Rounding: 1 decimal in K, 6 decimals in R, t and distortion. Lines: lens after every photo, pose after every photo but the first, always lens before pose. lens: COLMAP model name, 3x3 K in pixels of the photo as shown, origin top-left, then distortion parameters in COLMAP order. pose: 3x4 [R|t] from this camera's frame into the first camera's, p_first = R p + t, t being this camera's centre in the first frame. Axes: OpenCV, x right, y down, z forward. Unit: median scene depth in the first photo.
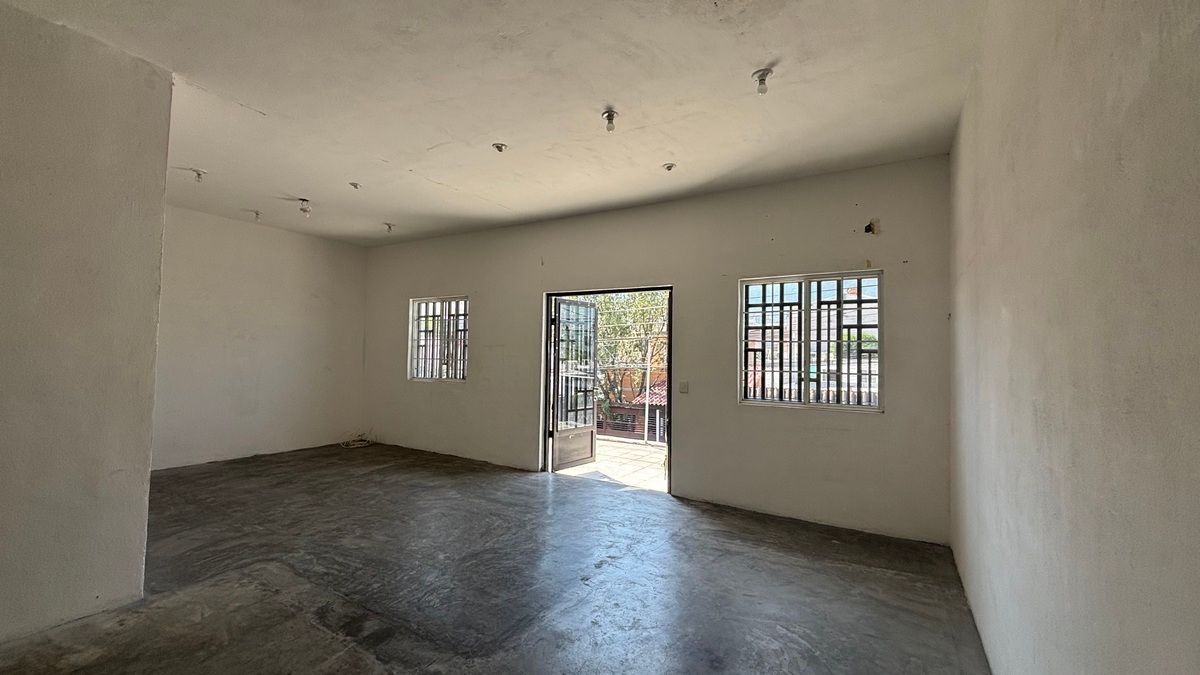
lens RADIAL K [[488.4, 0, 601.7], [0, 488.4, 335.1], [0, 0, 1]] dist [-0.006455, 0.000227]
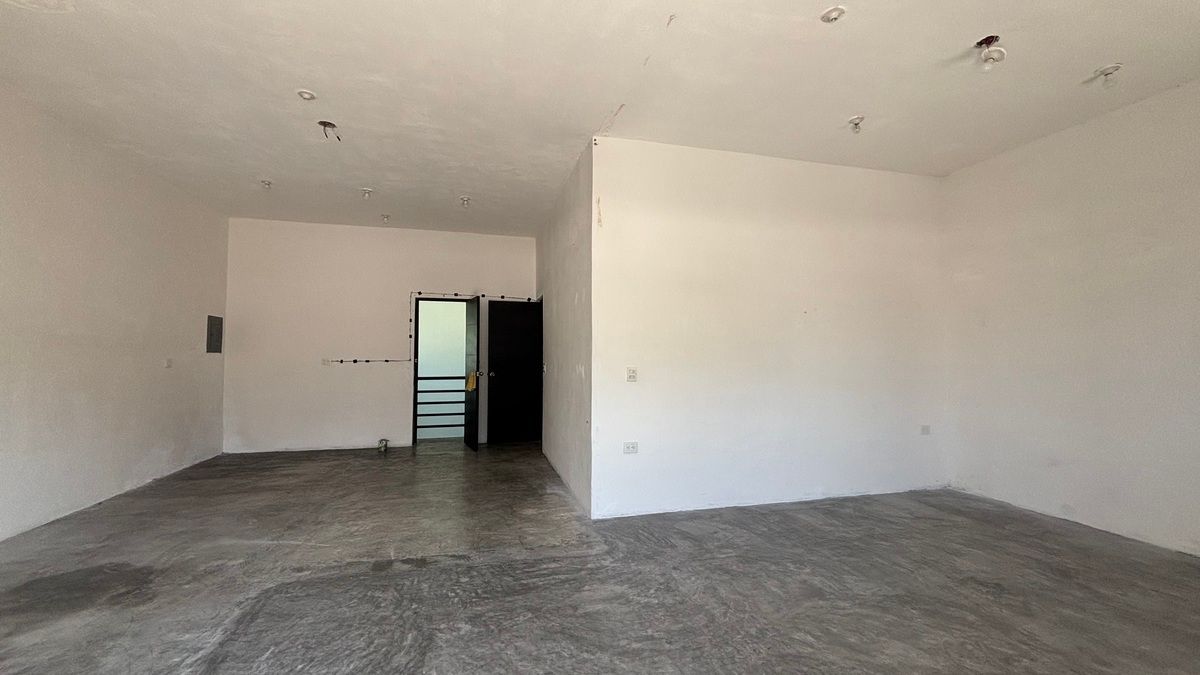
lens RADIAL K [[488.4, 0, 601.7], [0, 488.4, 335.1], [0, 0, 1]] dist [-0.006455, 0.000227]
pose [[-0.696627, -0.046636, -0.715916, 0.033066], [0.013623, 0.996845, -0.078193, 0.076449], [0.717304, -0.064224, -0.693794, 1.219059]]
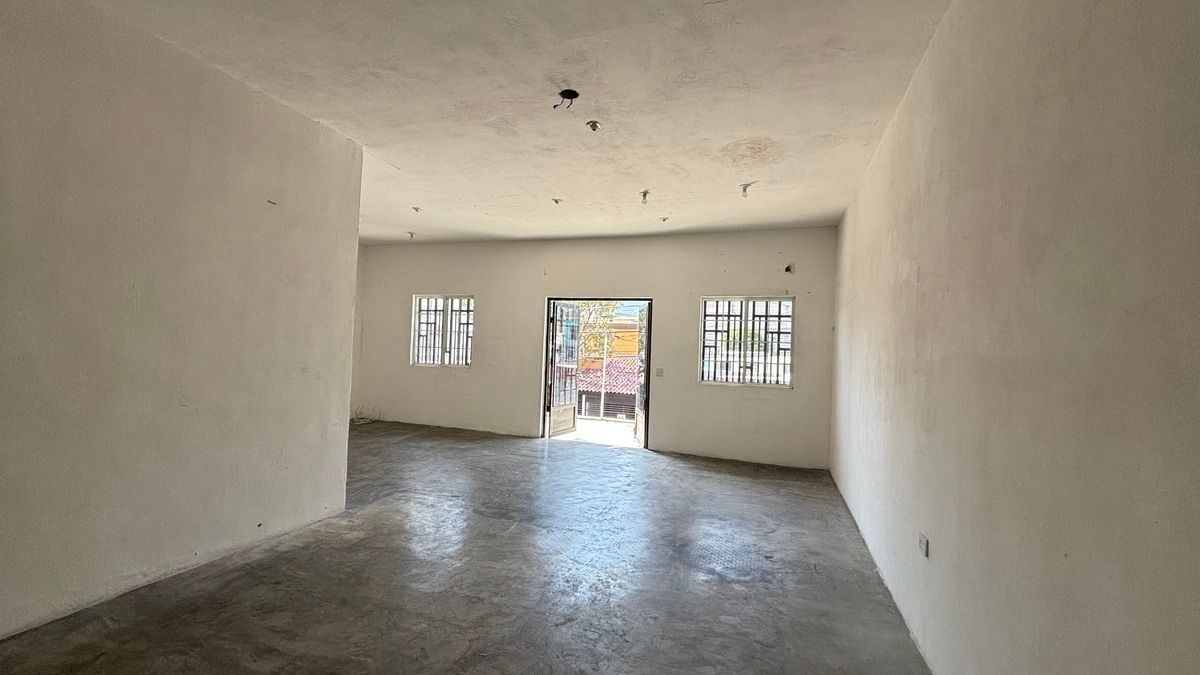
lens RADIAL K [[488.4, 0, 601.7], [0, 488.4, 335.1], [0, 0, 1]] dist [-0.006455, 0.000227]
pose [[0.978356, 0.023585, 0.205580, -0.303626], [-0.028341, 0.999394, 0.020217, -0.023838], [-0.204978, -0.025606, 0.978431, -0.350502]]
